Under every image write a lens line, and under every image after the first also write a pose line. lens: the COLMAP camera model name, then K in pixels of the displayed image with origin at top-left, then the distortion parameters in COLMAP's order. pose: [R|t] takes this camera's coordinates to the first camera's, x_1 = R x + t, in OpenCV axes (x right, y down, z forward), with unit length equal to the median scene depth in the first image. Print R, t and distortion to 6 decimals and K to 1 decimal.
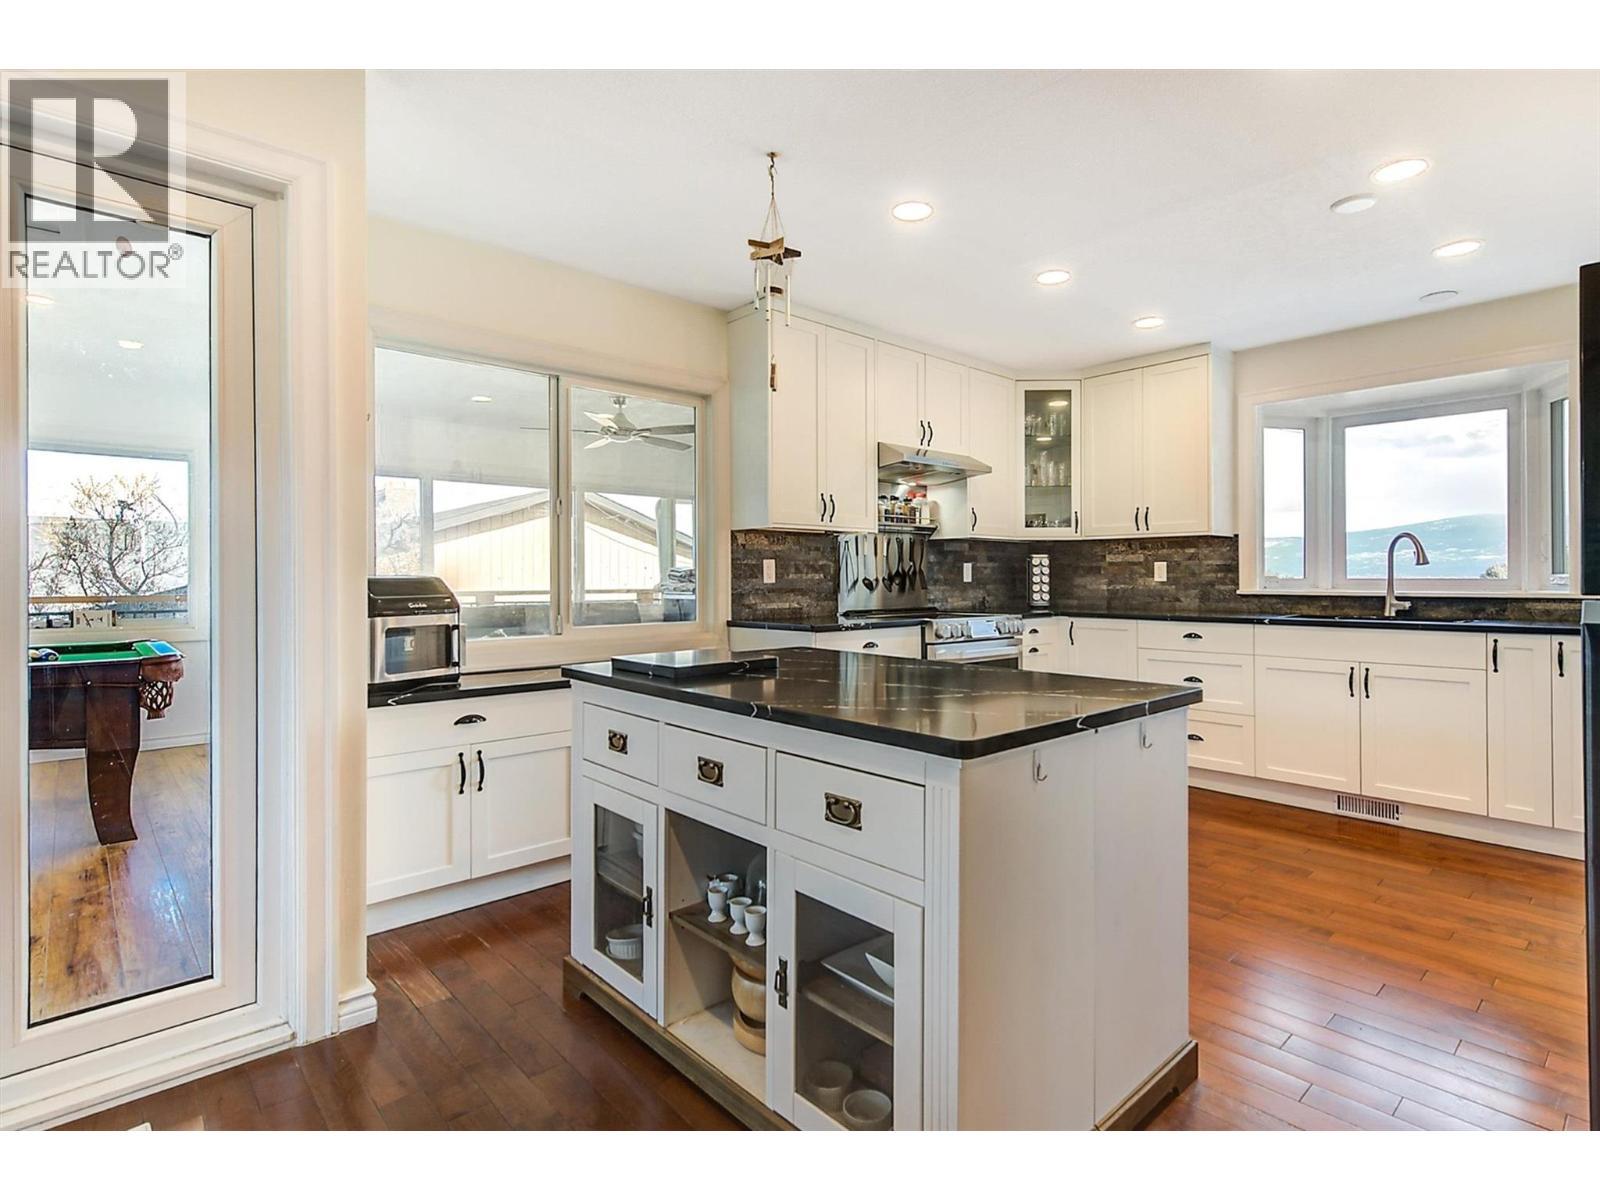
lens RADIAL K [[816.6, 0, 802.8], [0, 816.6, 576.3], [0, 0, 1]] dist [0.003034, 0.000260]
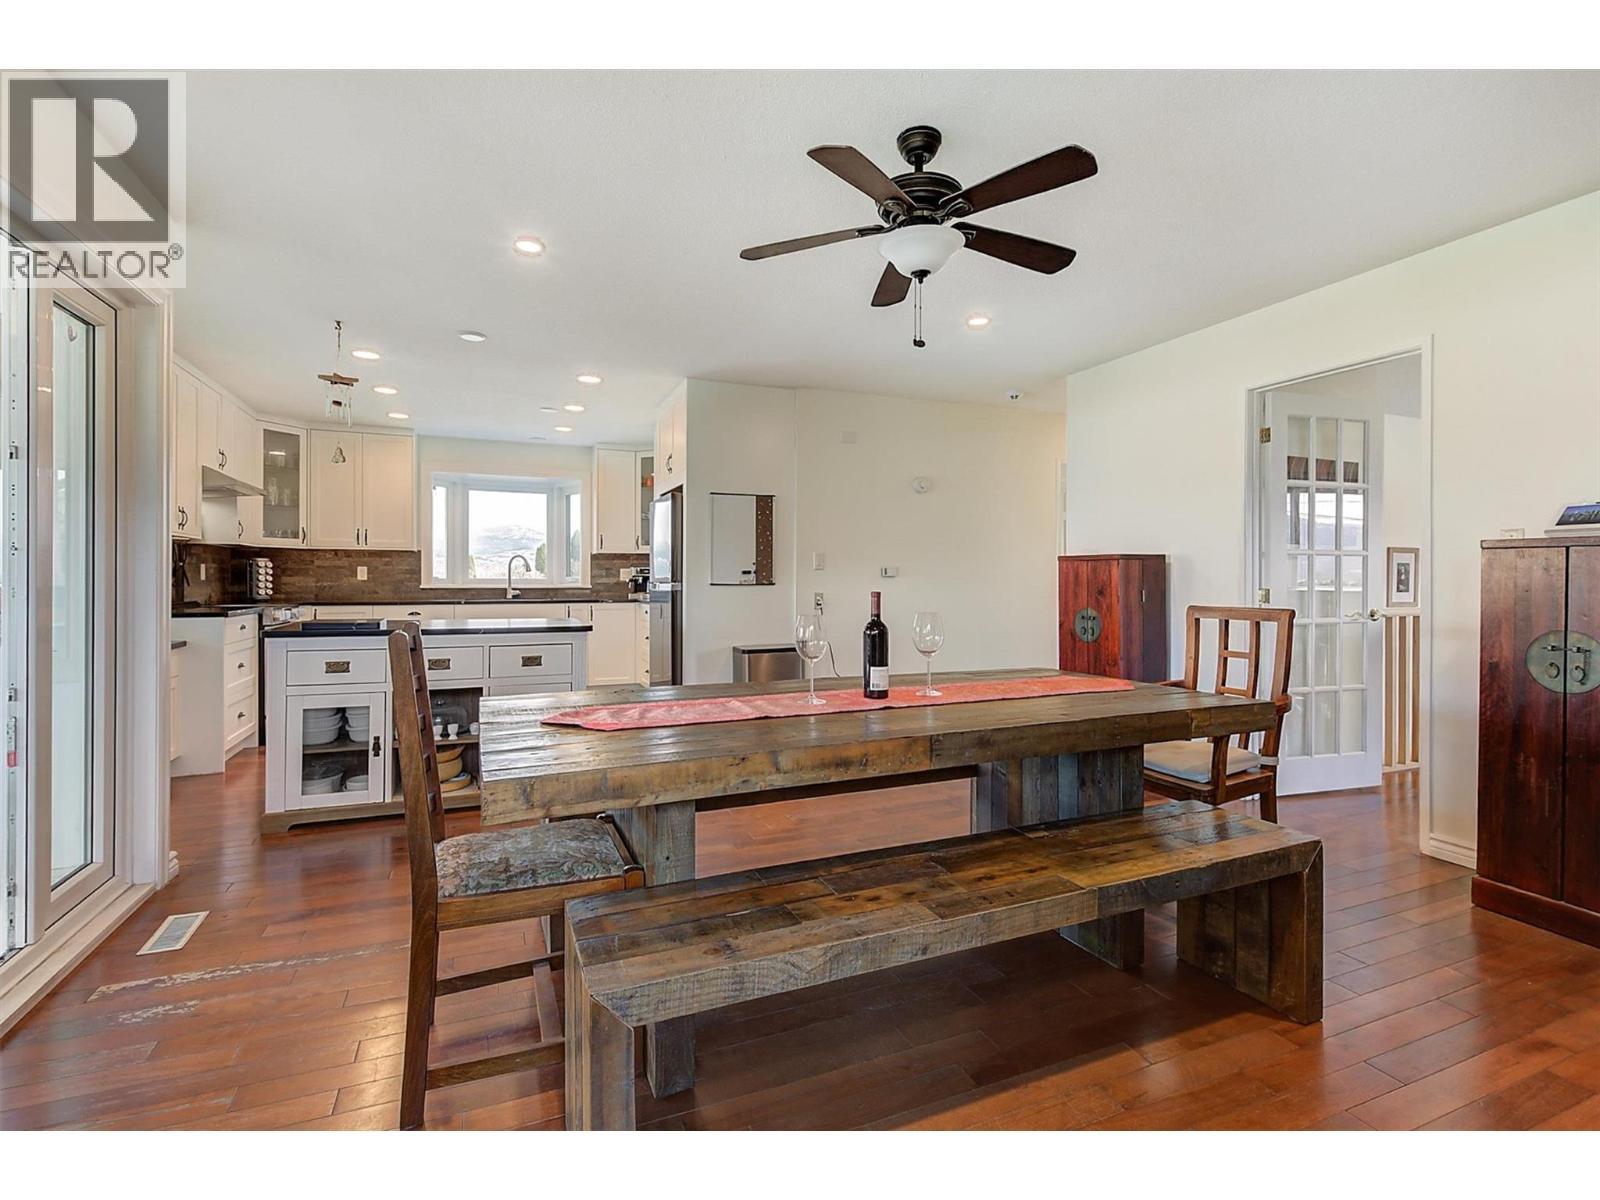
lens RADIAL K [[652.4, 0, 800.0], [0, 652.4, 600.0], [0, 0, 1]] dist [-0.000028, -0.000040]
pose [[0.363329, -0.026149, 0.931294, -0.379454], [-0.006417, 0.999512, 0.030567, 0.001489], [-0.931639, -0.017082, 0.362984, -0.147580]]
